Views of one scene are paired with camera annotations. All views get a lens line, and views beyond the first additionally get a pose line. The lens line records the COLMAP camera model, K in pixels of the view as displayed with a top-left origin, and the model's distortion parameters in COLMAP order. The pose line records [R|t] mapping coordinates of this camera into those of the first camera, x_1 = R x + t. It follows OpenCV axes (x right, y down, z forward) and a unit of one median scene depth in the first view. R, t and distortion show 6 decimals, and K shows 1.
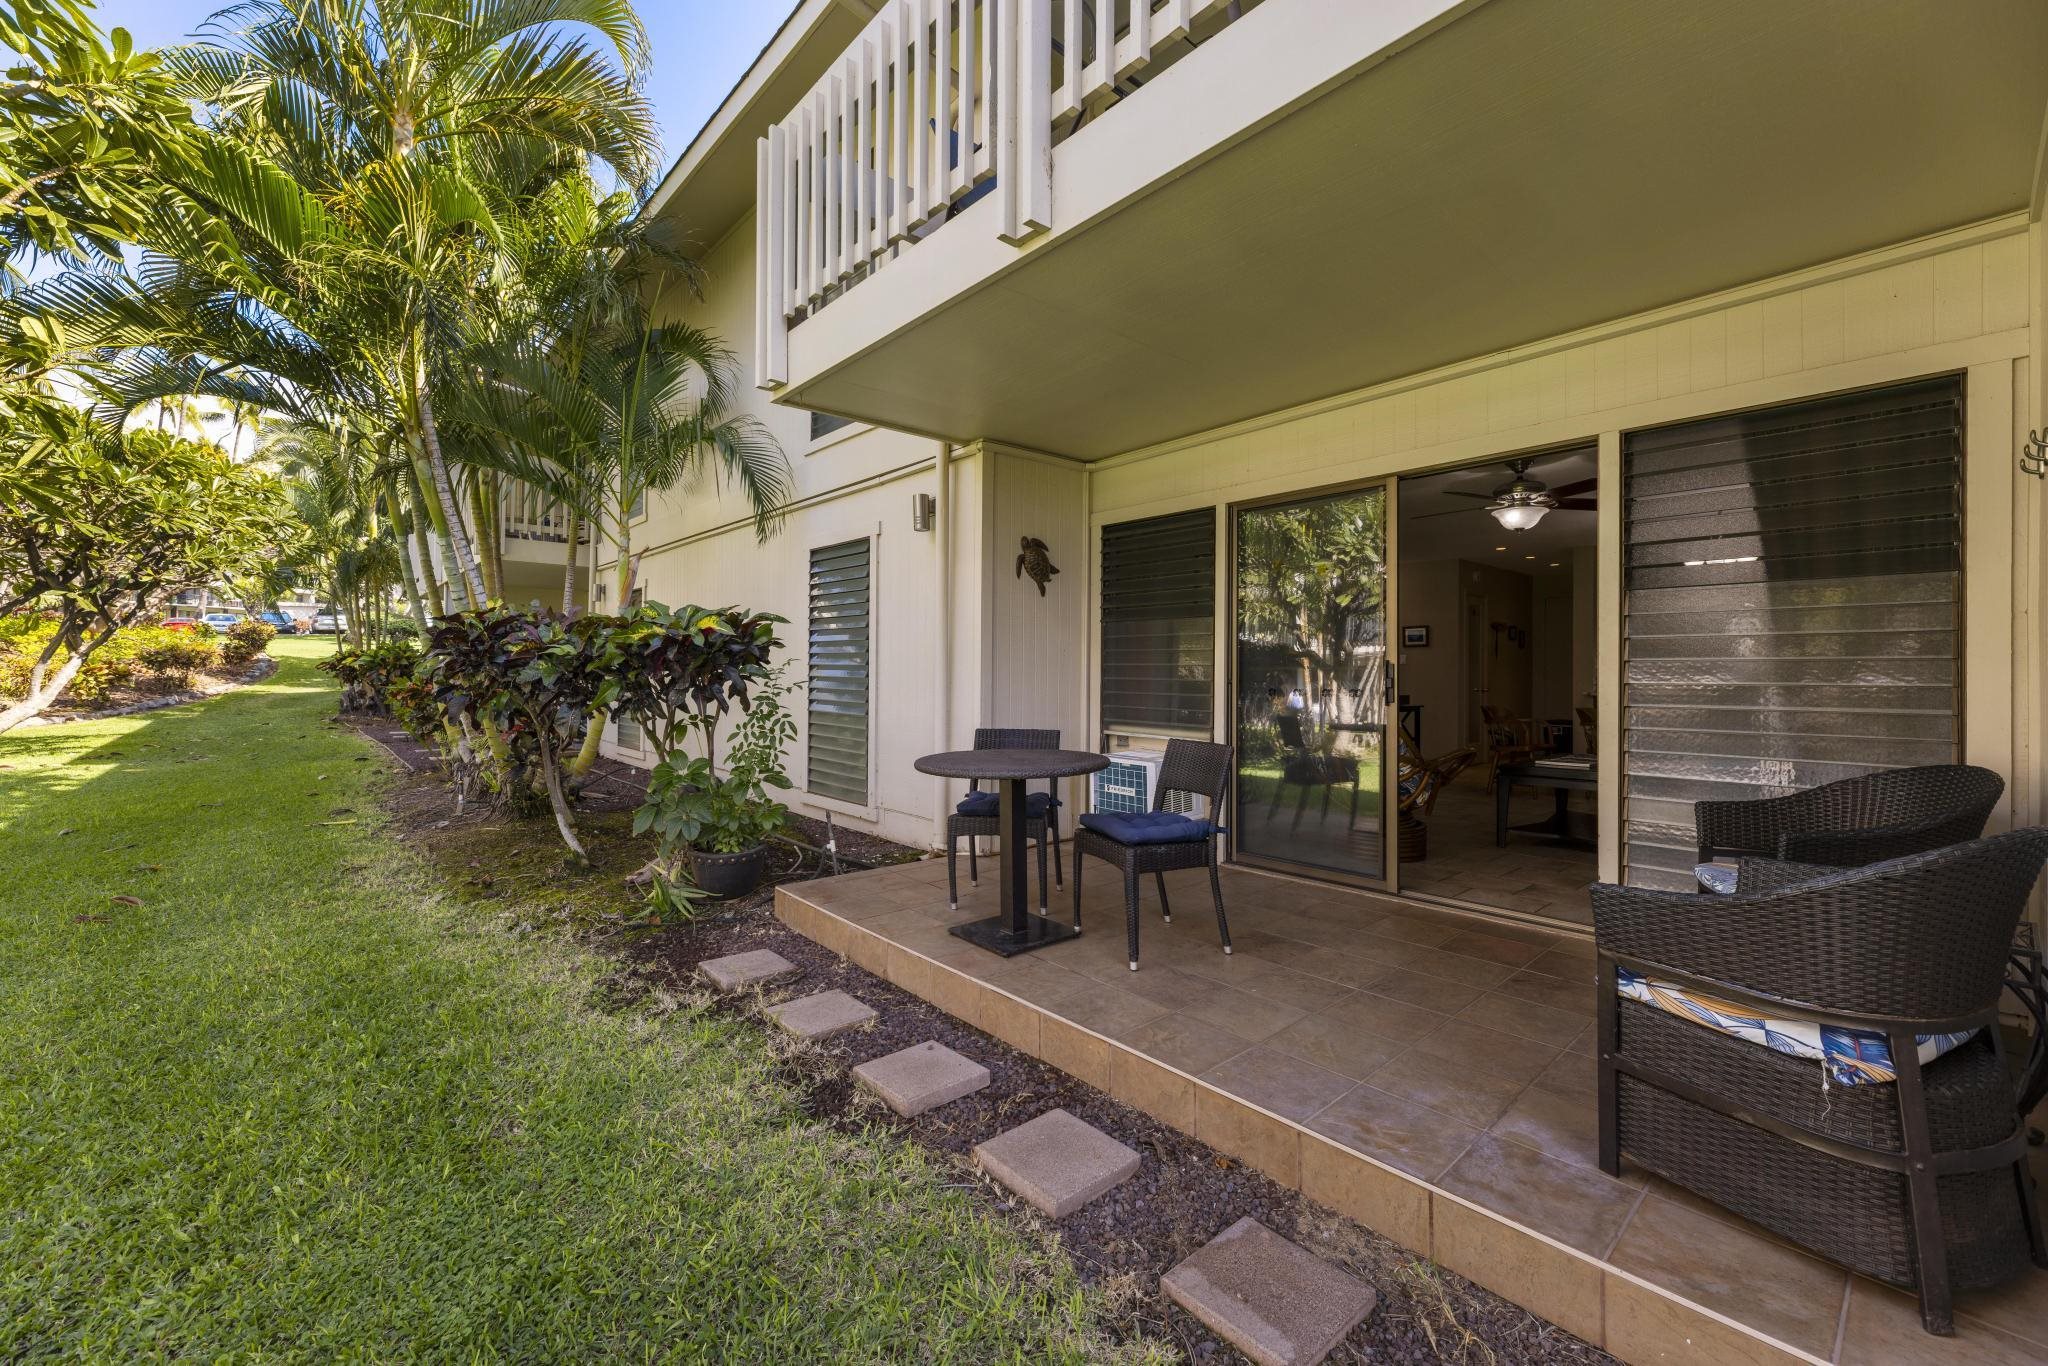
lens RADIAL K [[824.2, 0, 1025.8], [0, 824.2, 673.0], [0, 0, 1]] dist [-0.003891, 0.000805]
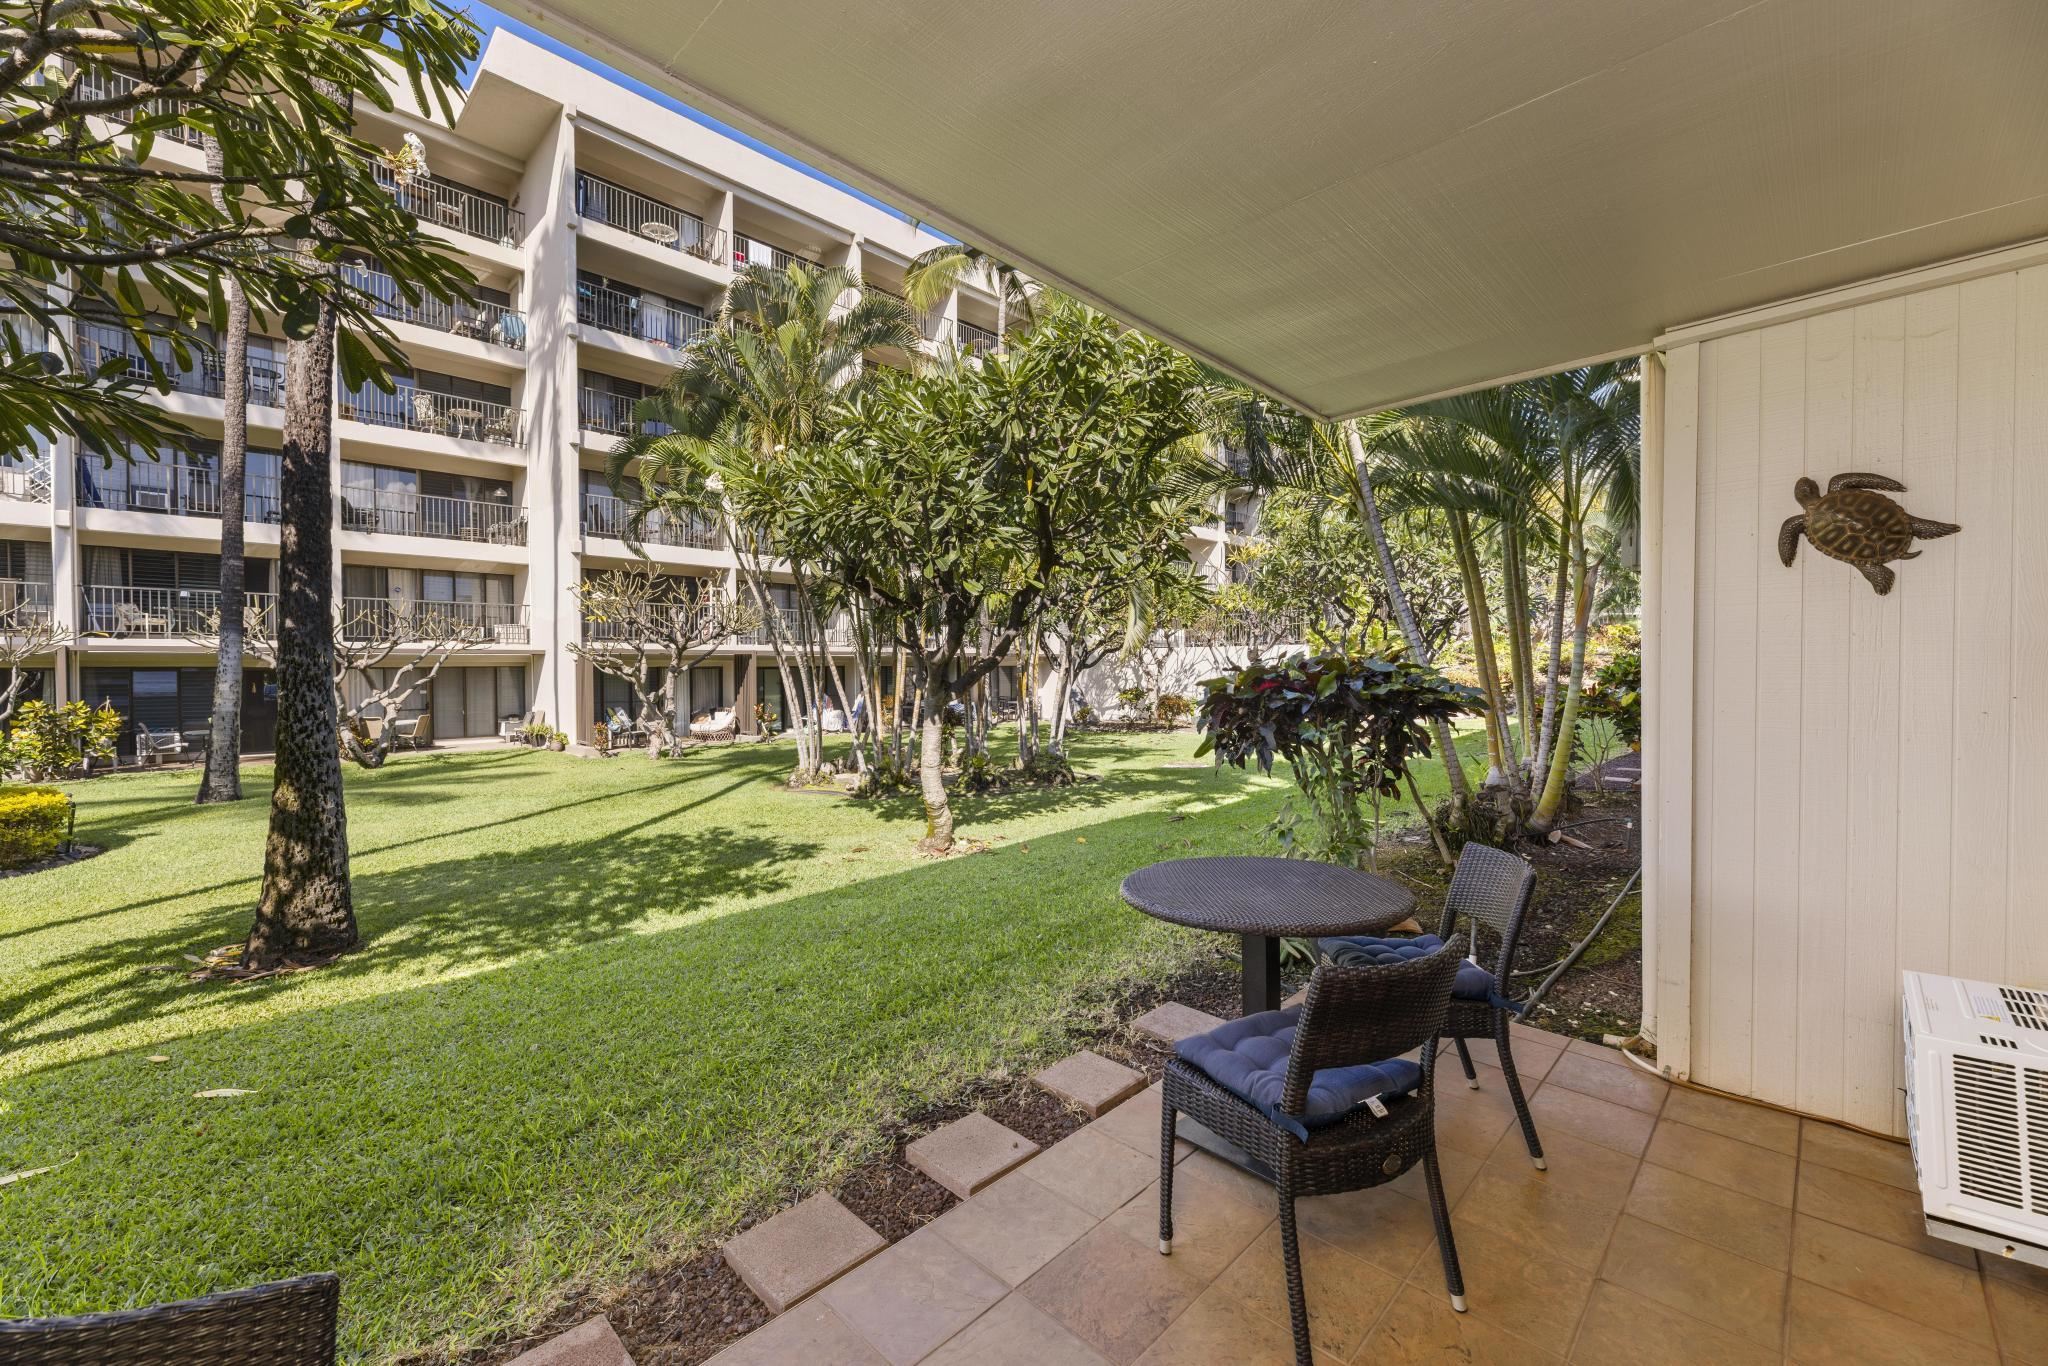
lens RADIAL K [[824.2, 0, 1018.6], [0, 824.2, 682.7], [0, 0, 1]] dist [-0.003891, 0.000805]
pose [[0.064105, 0.012414, -0.997866, 0.834849], [0.000738, 0.999922, 0.012486, -0.096236], [0.997943, -0.001536, 0.064091, 0.942339]]
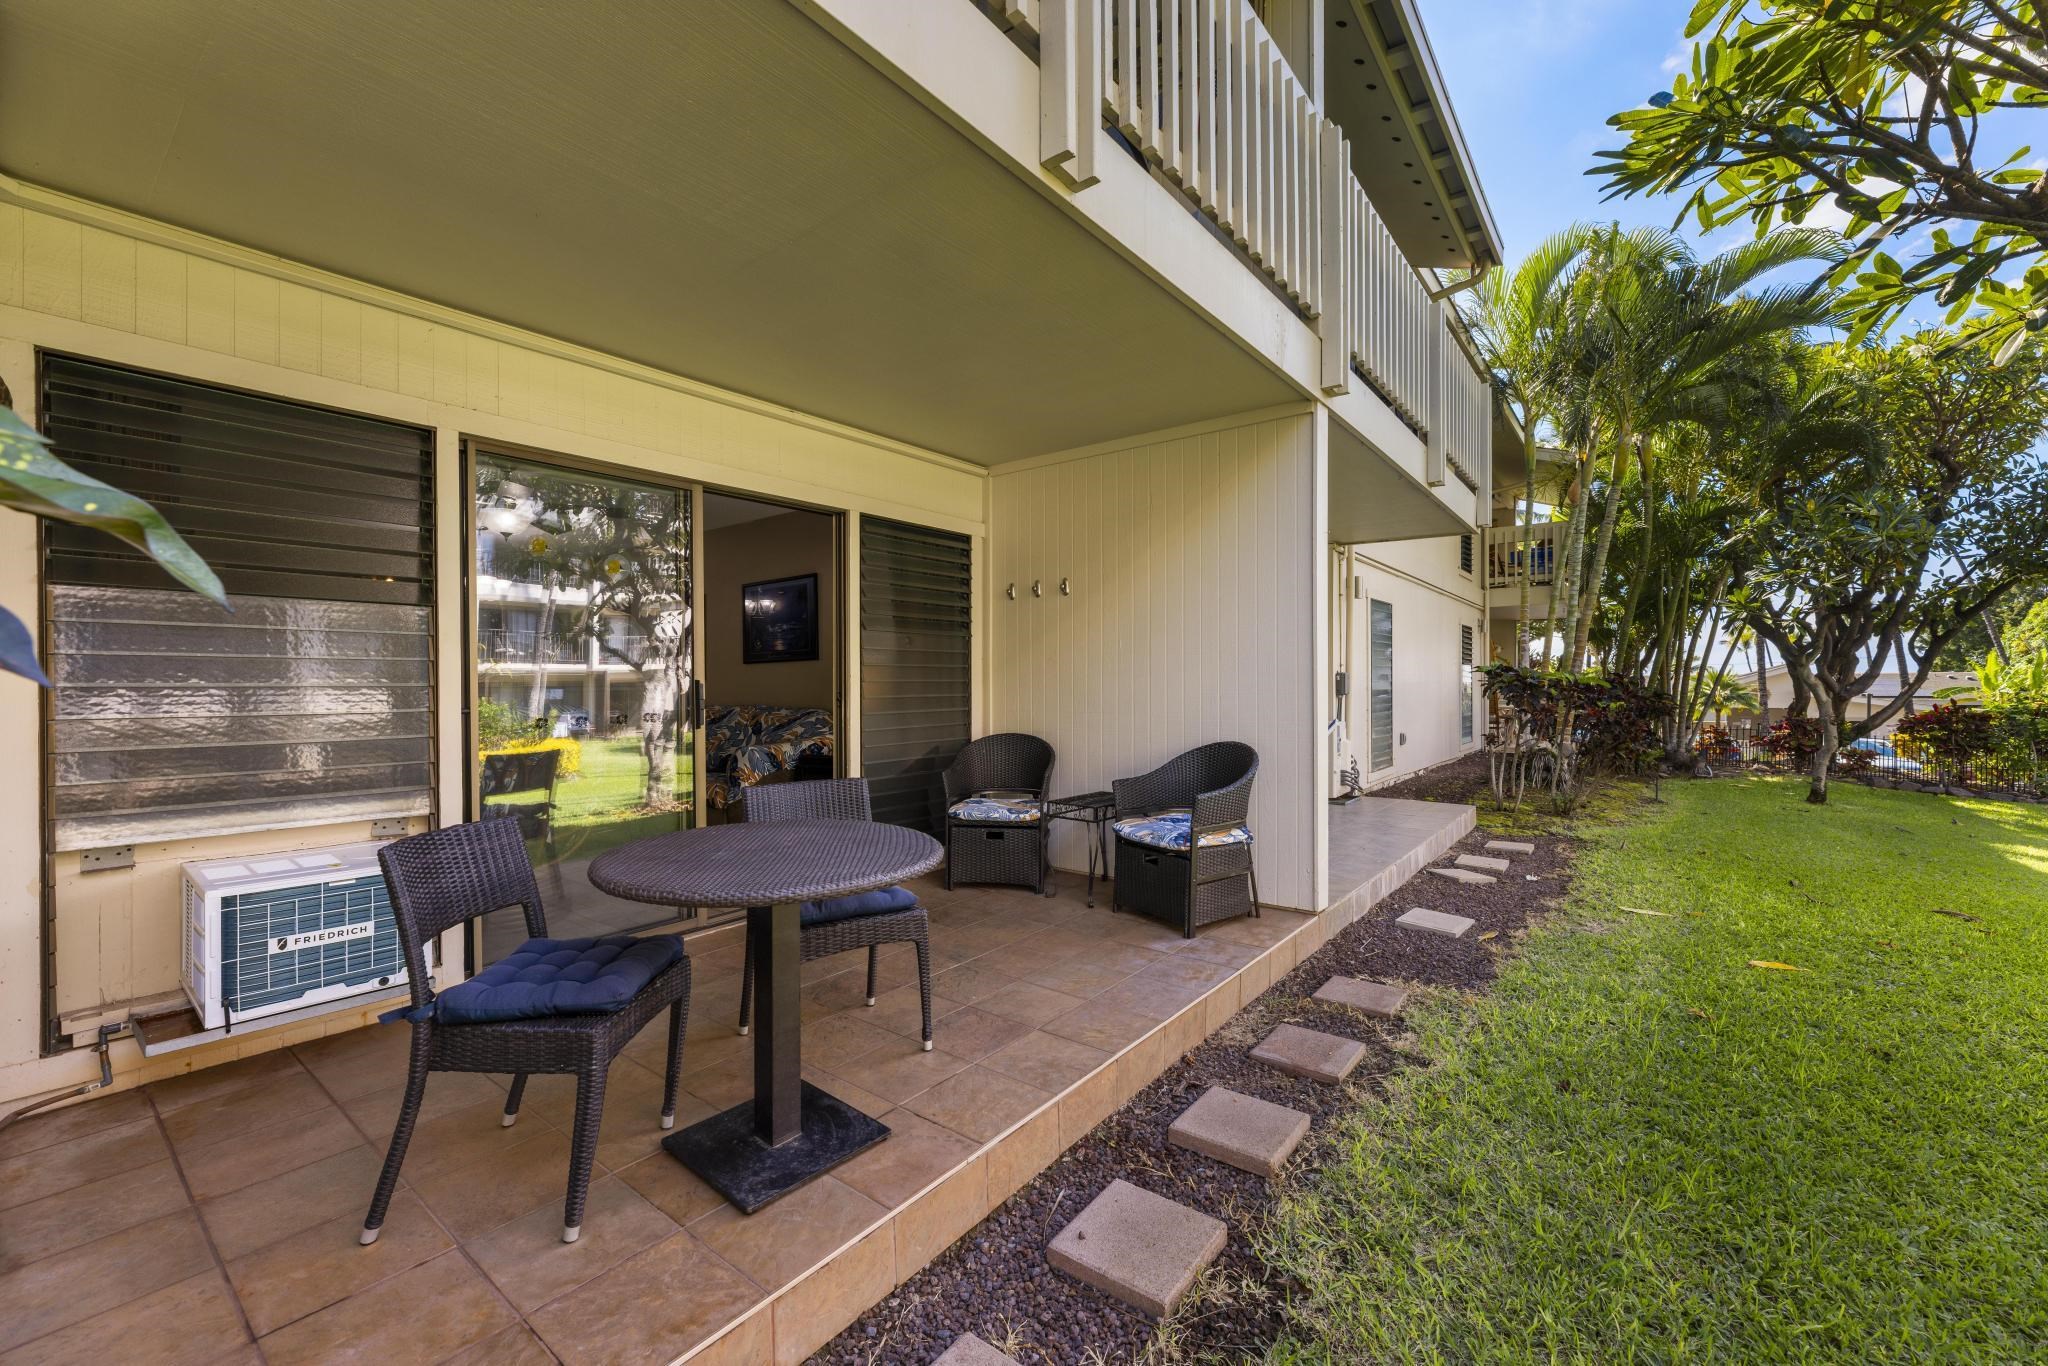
lens RADIAL K [[824.2, 0, 1030.8], [0, 824.2, 681.5], [0, 0, 1]] dist [-0.003891, 0.000805]
pose [[-0.191427, -0.005675, 0.981491, -0.800353], [0.002227, 0.999978, 0.006216, -0.026372], [-0.981504, 0.003375, -0.191410, 1.176176]]
